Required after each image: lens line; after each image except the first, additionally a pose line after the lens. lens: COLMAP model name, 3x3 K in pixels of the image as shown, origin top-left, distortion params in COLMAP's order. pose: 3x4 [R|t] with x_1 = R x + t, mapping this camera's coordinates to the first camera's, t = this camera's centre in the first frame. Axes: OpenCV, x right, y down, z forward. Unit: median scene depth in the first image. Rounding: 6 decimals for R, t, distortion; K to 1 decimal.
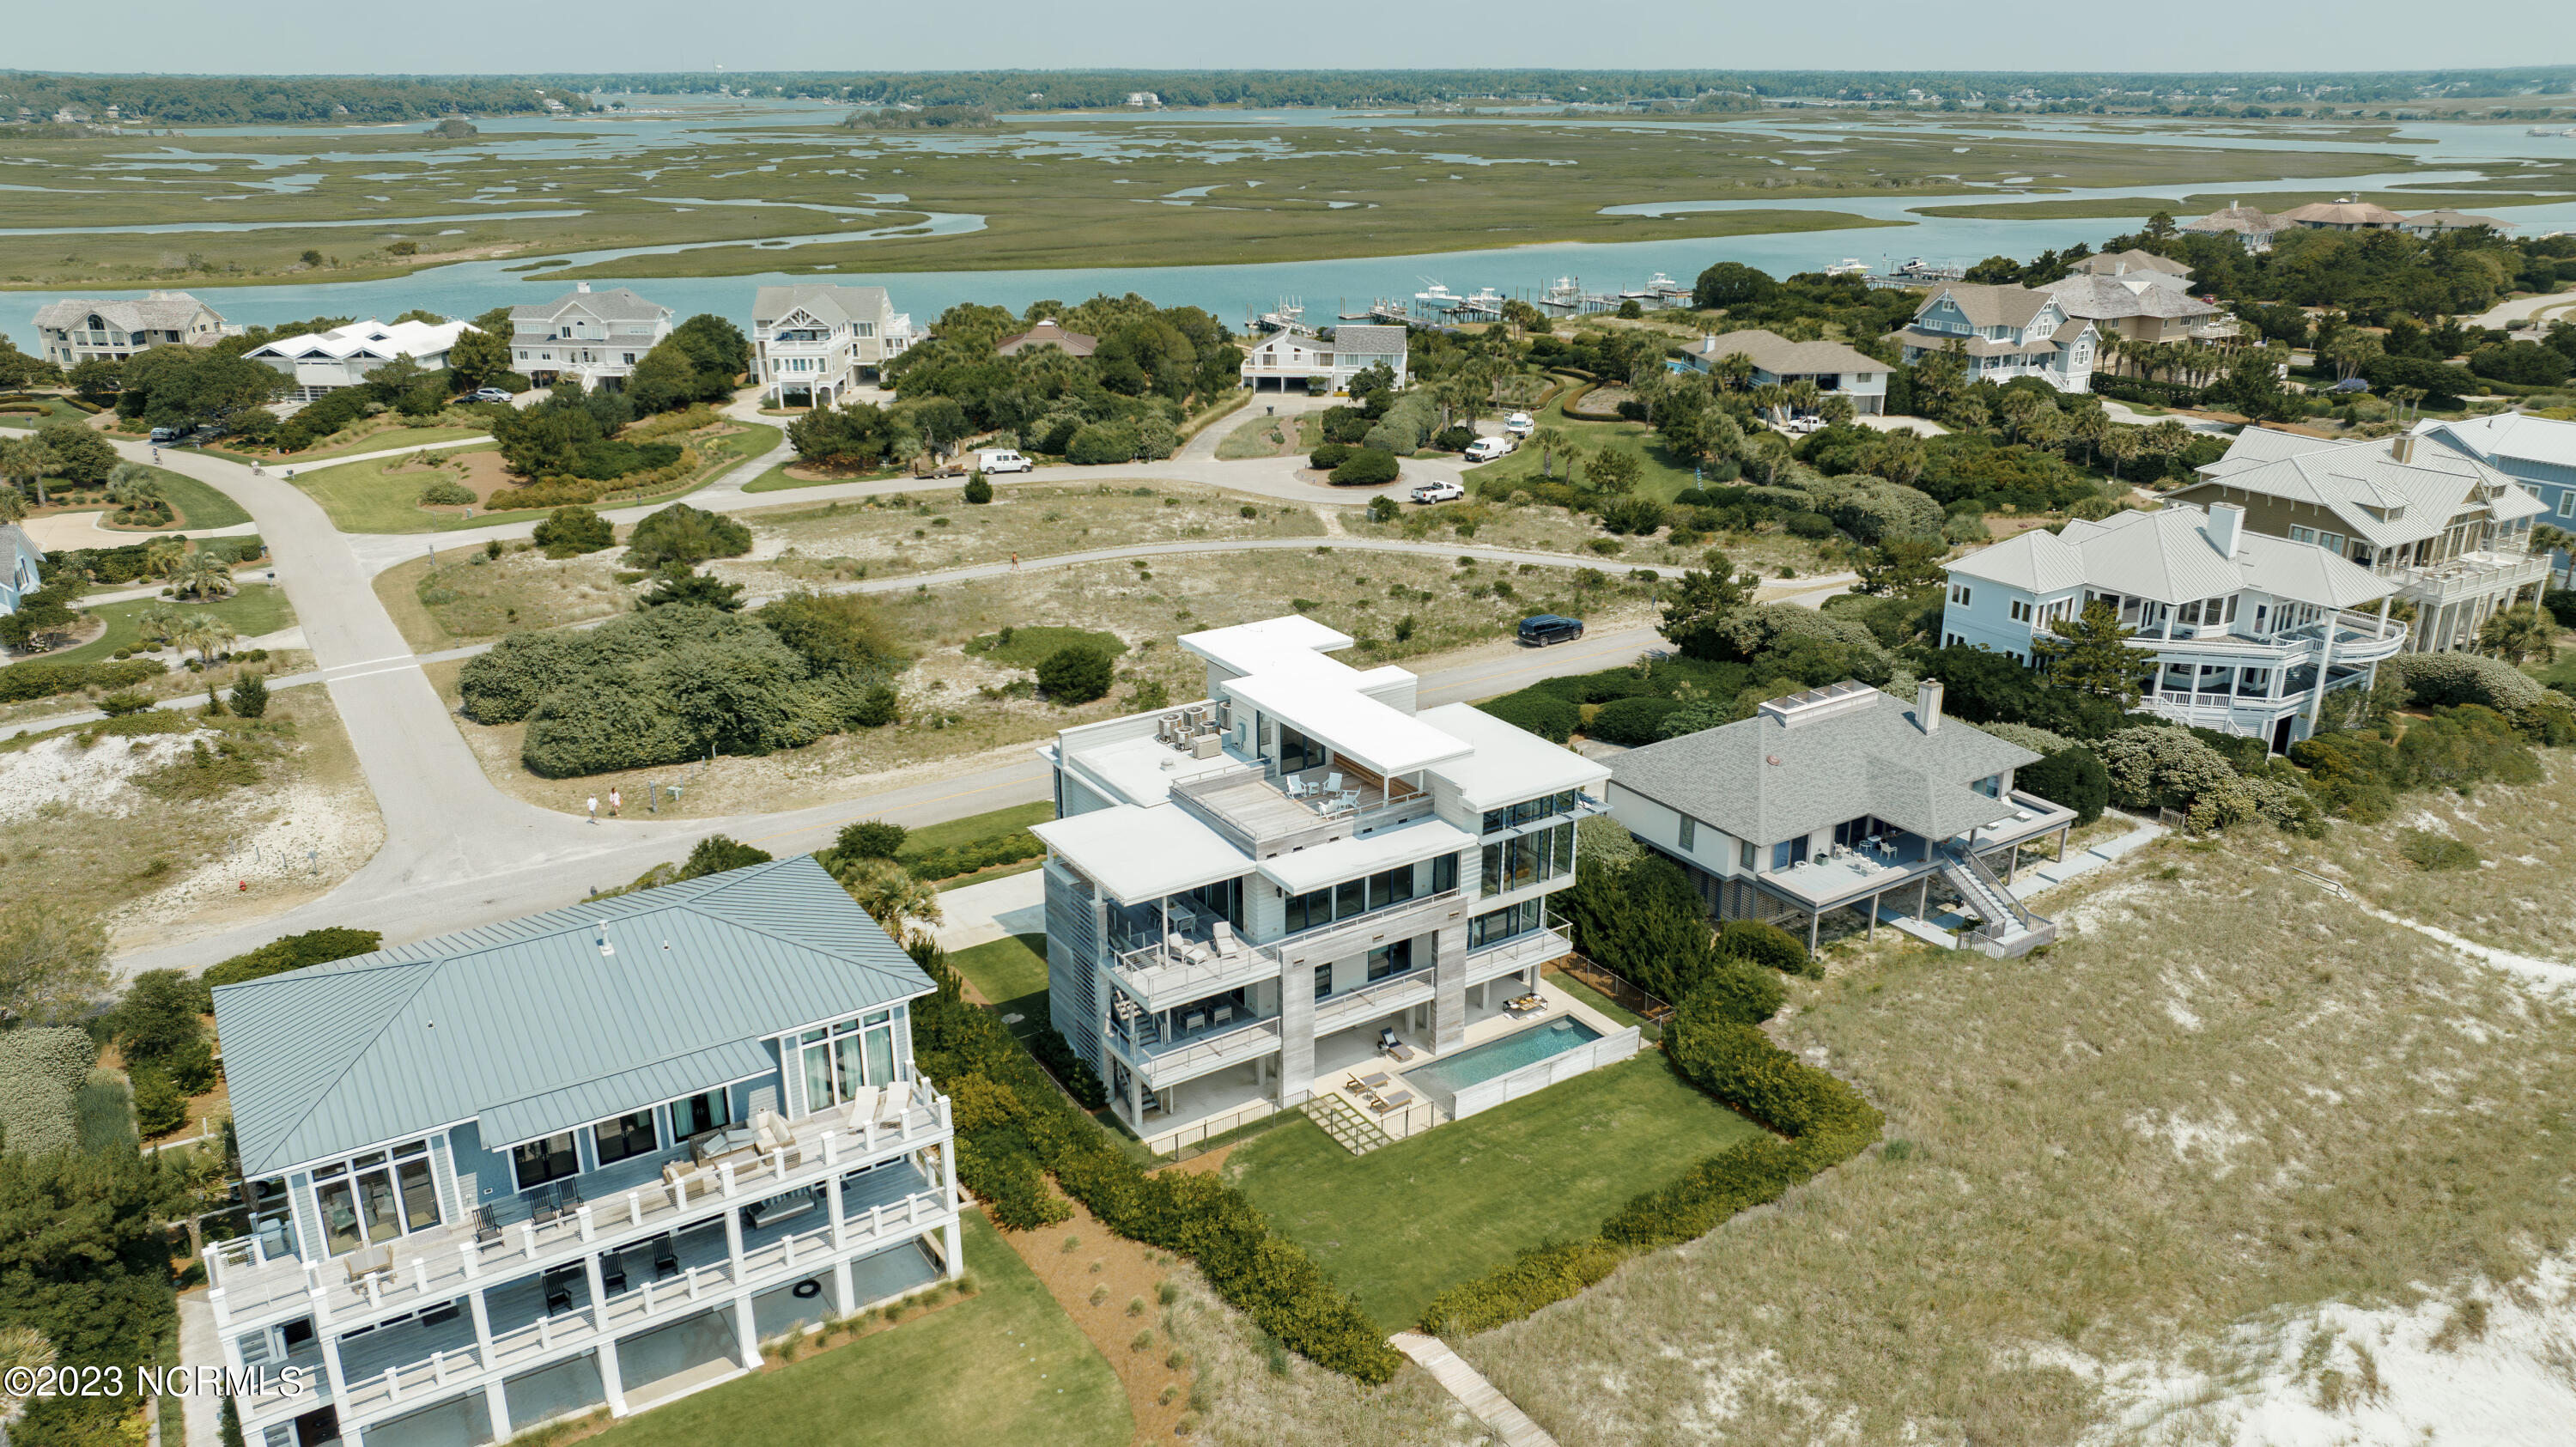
lens RADIAL K [[1811.8, 0, 1288.0], [0, 1811.8, 723.5], [0, 0, 1]] dist [-0.021066, 0.001797]
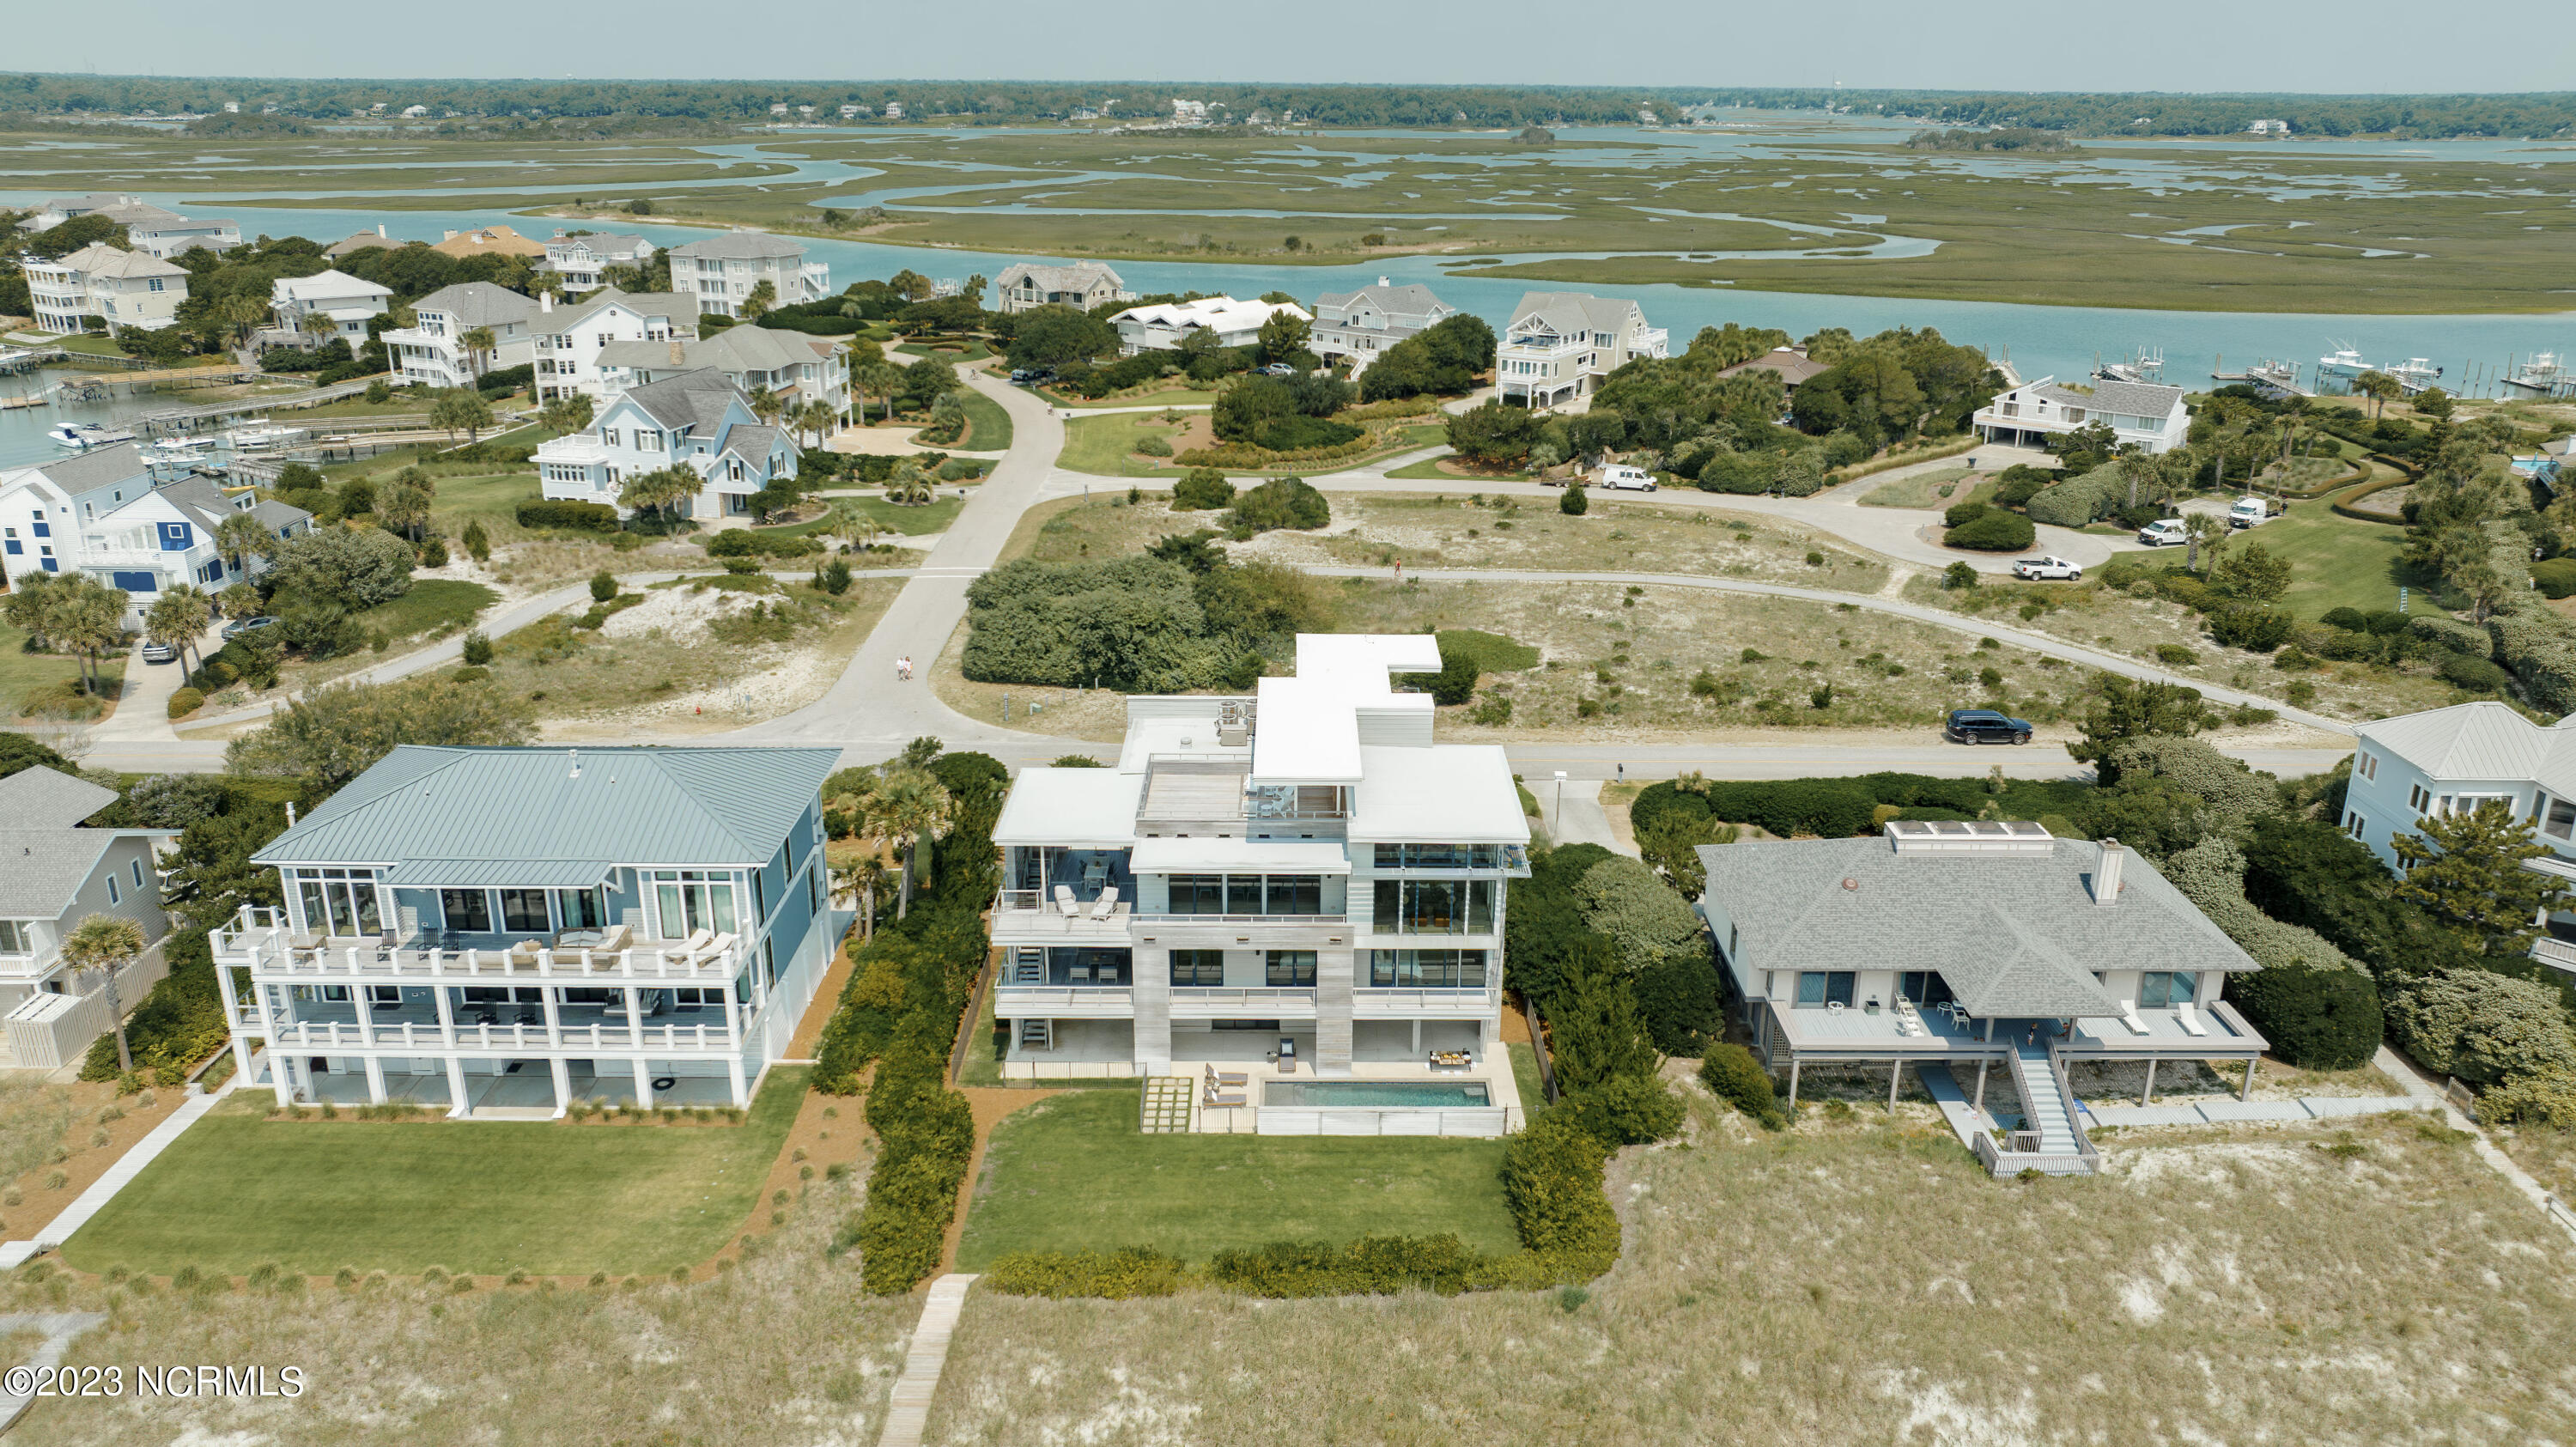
lens RADIAL K [[1811.8, 0, 1288.0], [0, 1811.8, 723.5], [0, 0, 1]] dist [-0.021066, 0.001797]
pose [[0.841168, 0.187277, -0.507310, 0.271713], [-0.191469, 0.980490, 0.044481, -0.024735], [0.505743, 0.059719, 0.860615, 0.061170]]
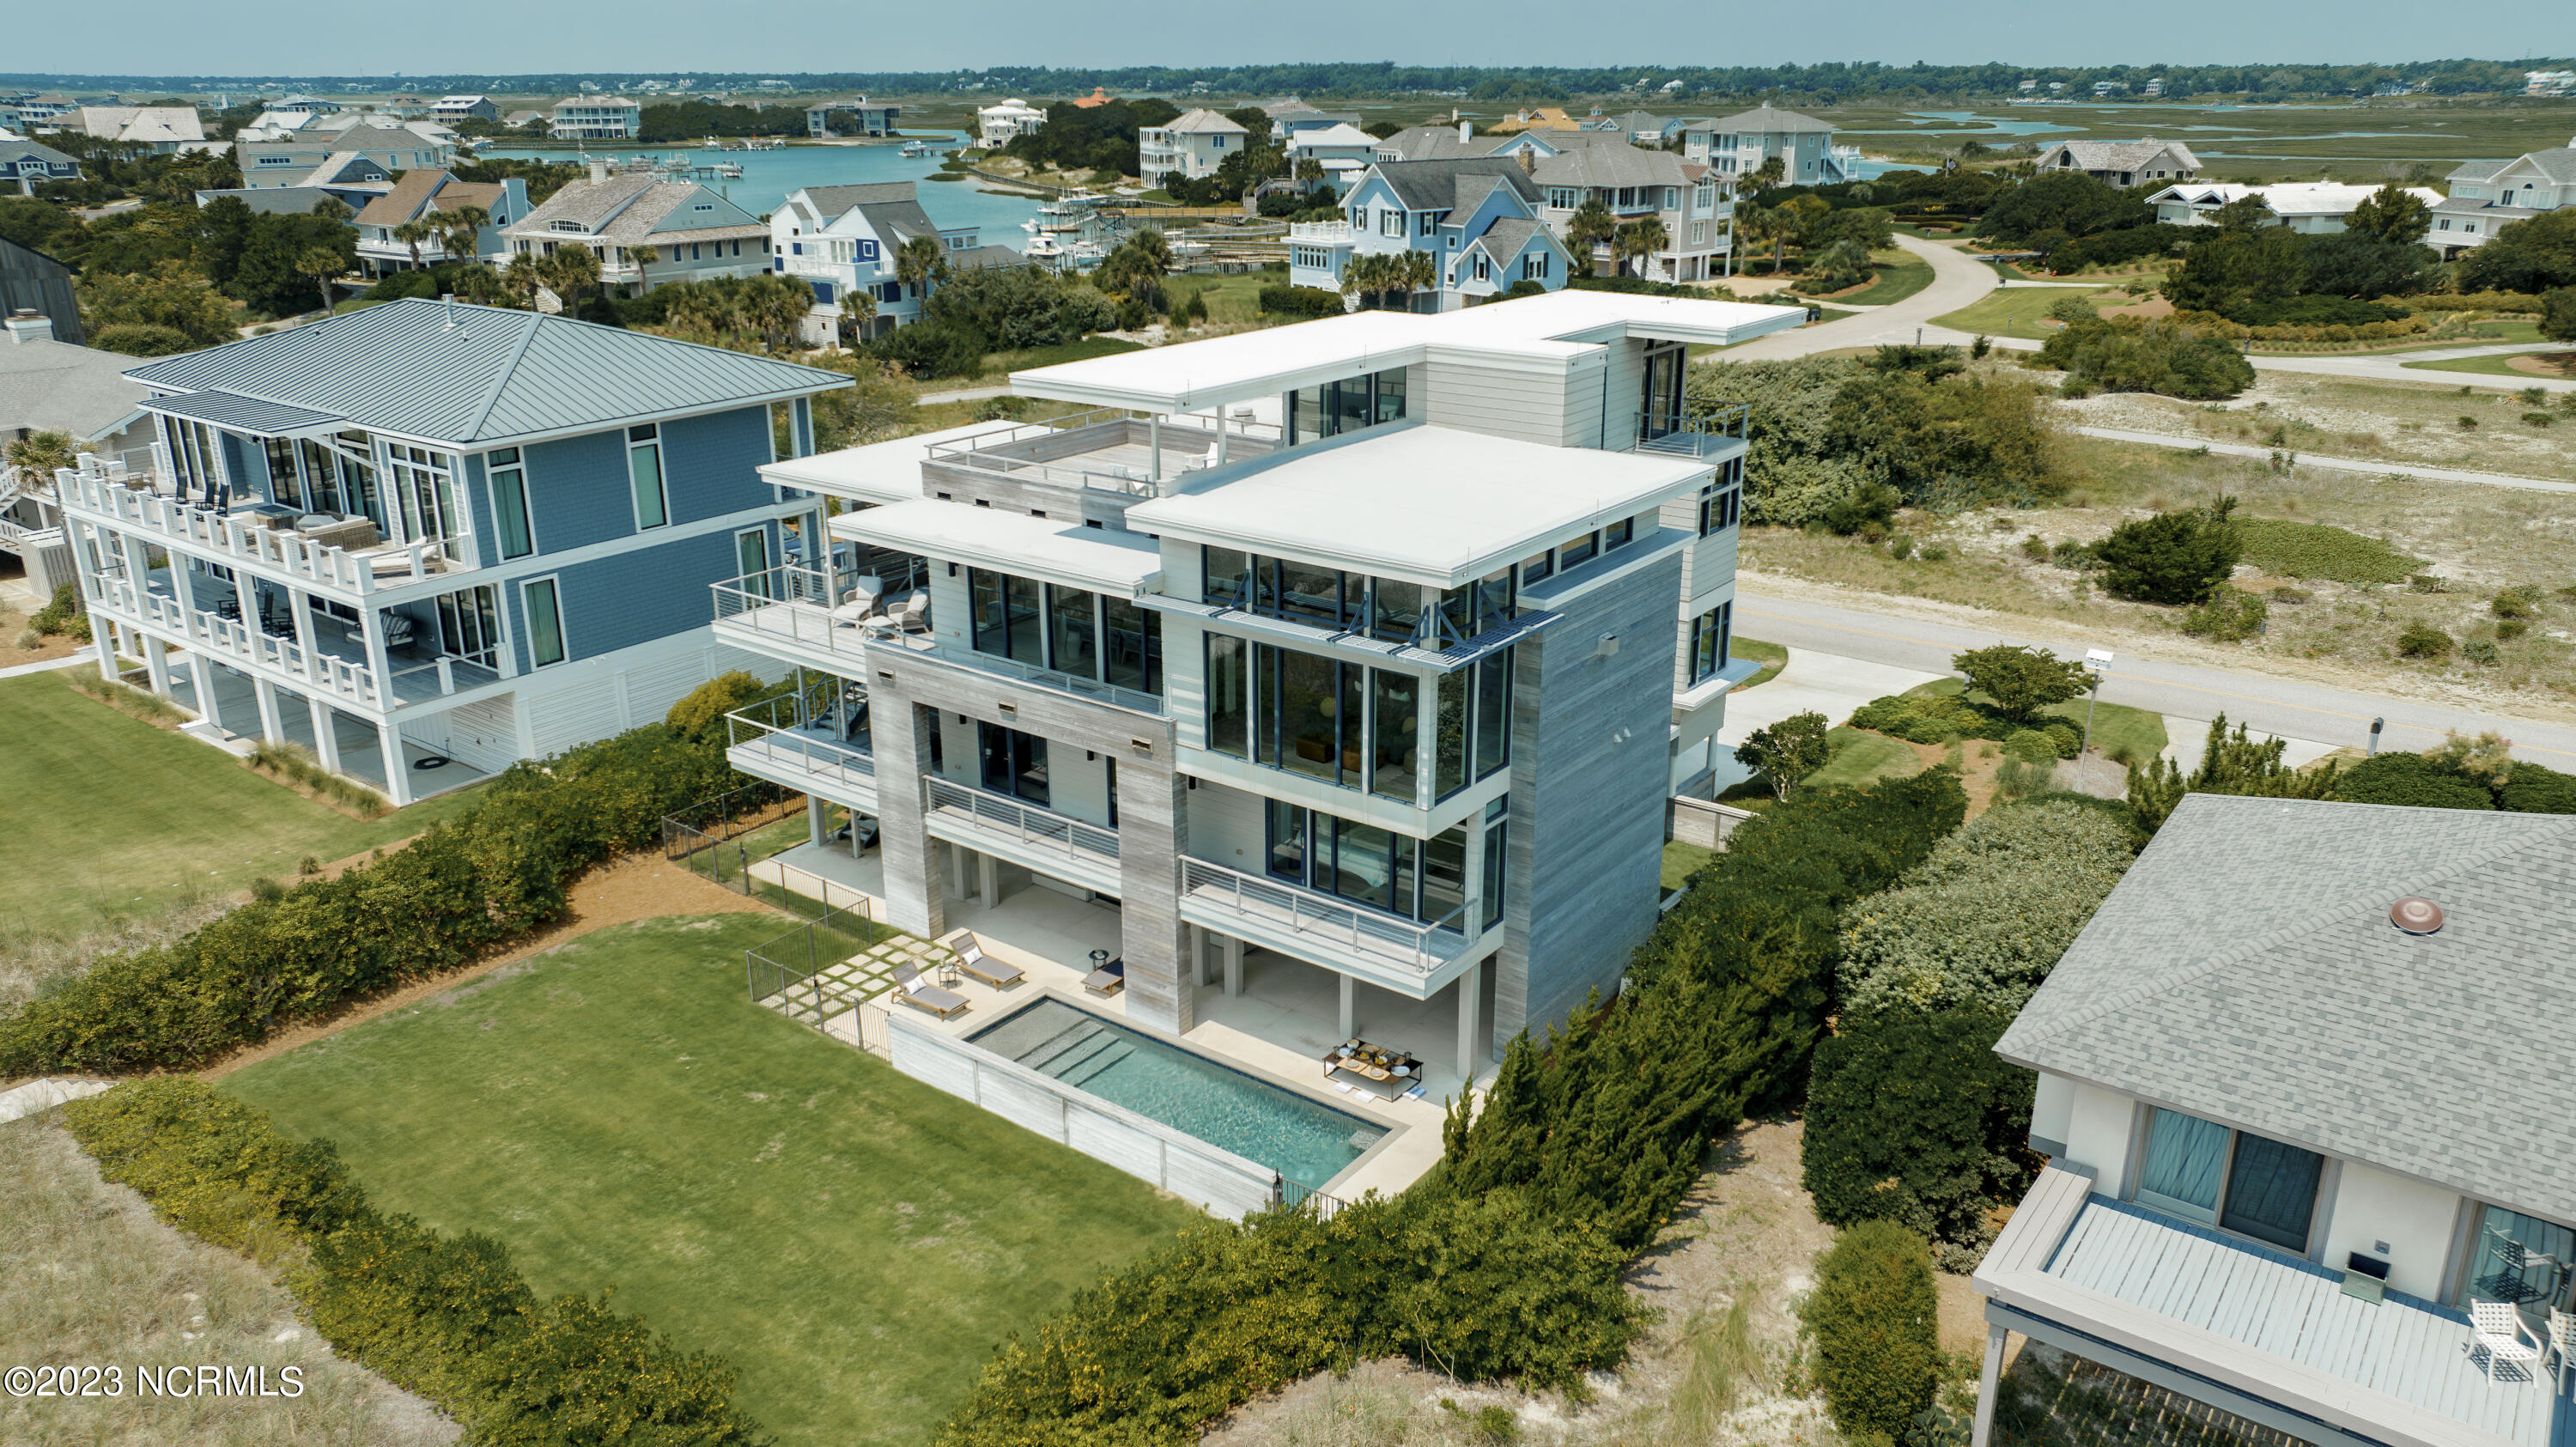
lens RADIAL K [[1811.8, 0, 1288.0], [0, 1811.8, 723.5], [0, 0, 1]] dist [-0.021066, 0.001797]
pose [[0.348279, 0.317606, -0.881946, 0.263696], [-0.316023, 0.925555, 0.208513, -0.007053], [0.882514, 0.206095, 0.422722, 0.407011]]
